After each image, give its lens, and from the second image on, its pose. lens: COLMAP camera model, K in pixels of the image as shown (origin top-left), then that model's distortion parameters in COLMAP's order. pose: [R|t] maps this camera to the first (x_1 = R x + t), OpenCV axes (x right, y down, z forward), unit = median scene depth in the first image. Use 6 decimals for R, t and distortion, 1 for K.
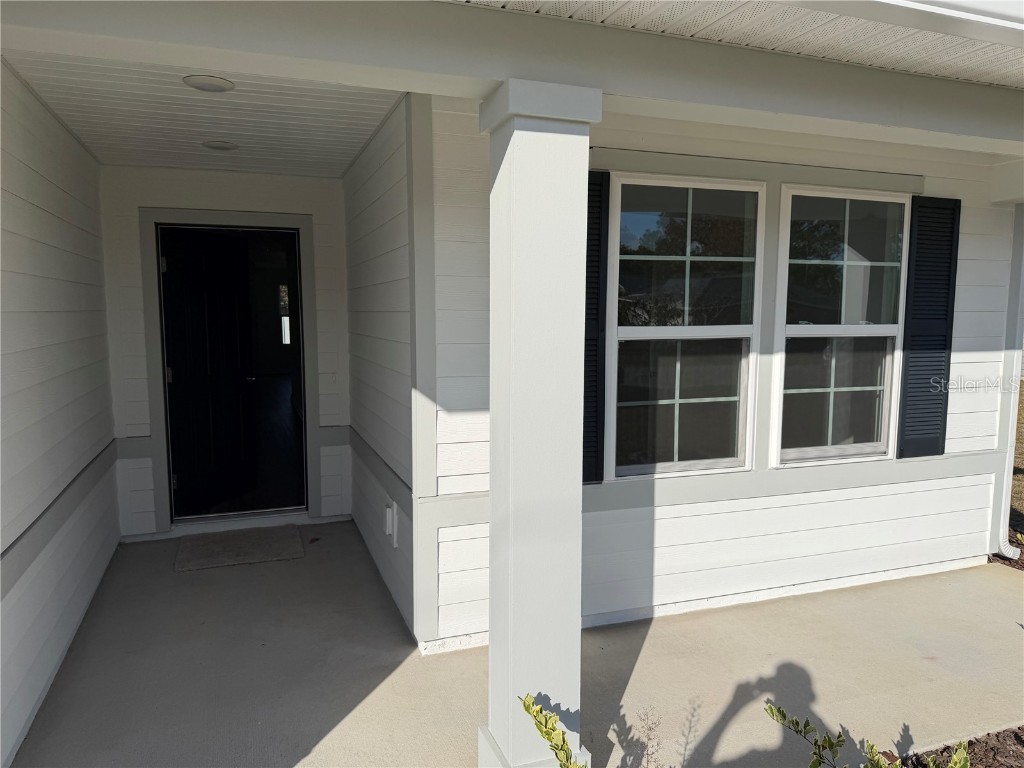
lens RADIAL K [[723.2, 0, 508.2], [0, 723.2, 386.1], [0, 0, 1]] dist [0.002767, -0.012280]
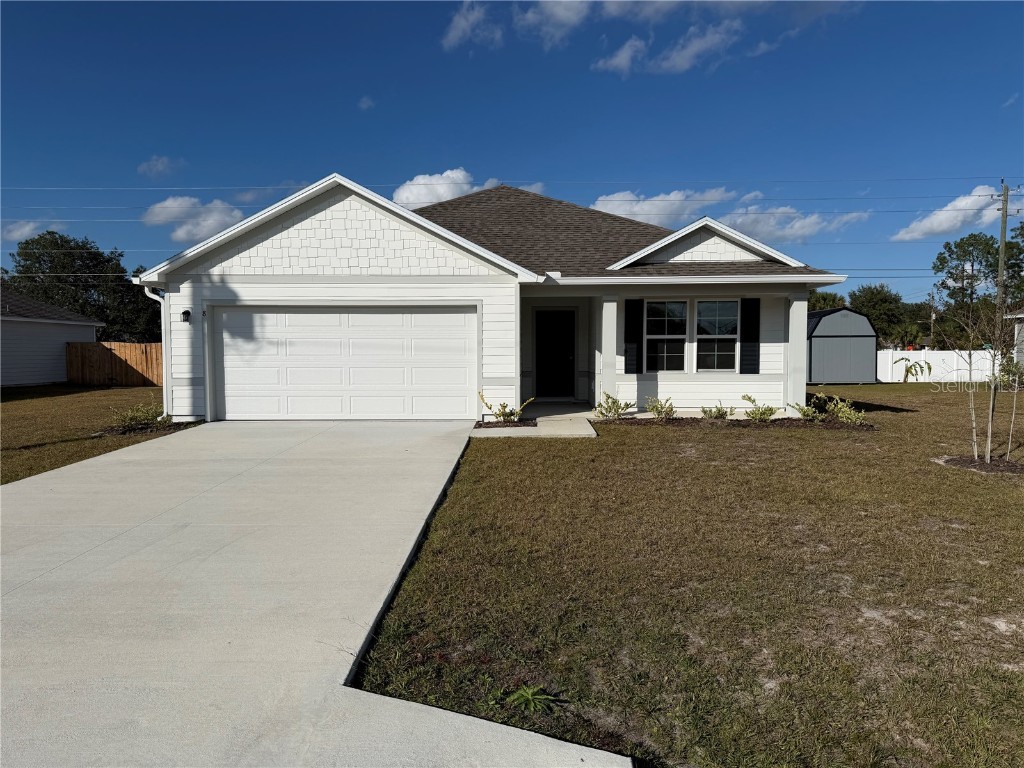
lens RADIAL K [[723.2, 0, 511.7], [0, 723.2, 382.1], [0, 0, 1]] dist [0.002767, -0.012280]
pose [[0.929004, 0.018326, -0.369615, 0.877790], [-0.029537, 0.999259, -0.024697, 0.278553], [0.368889, 0.033861, 0.928857, -2.803021]]
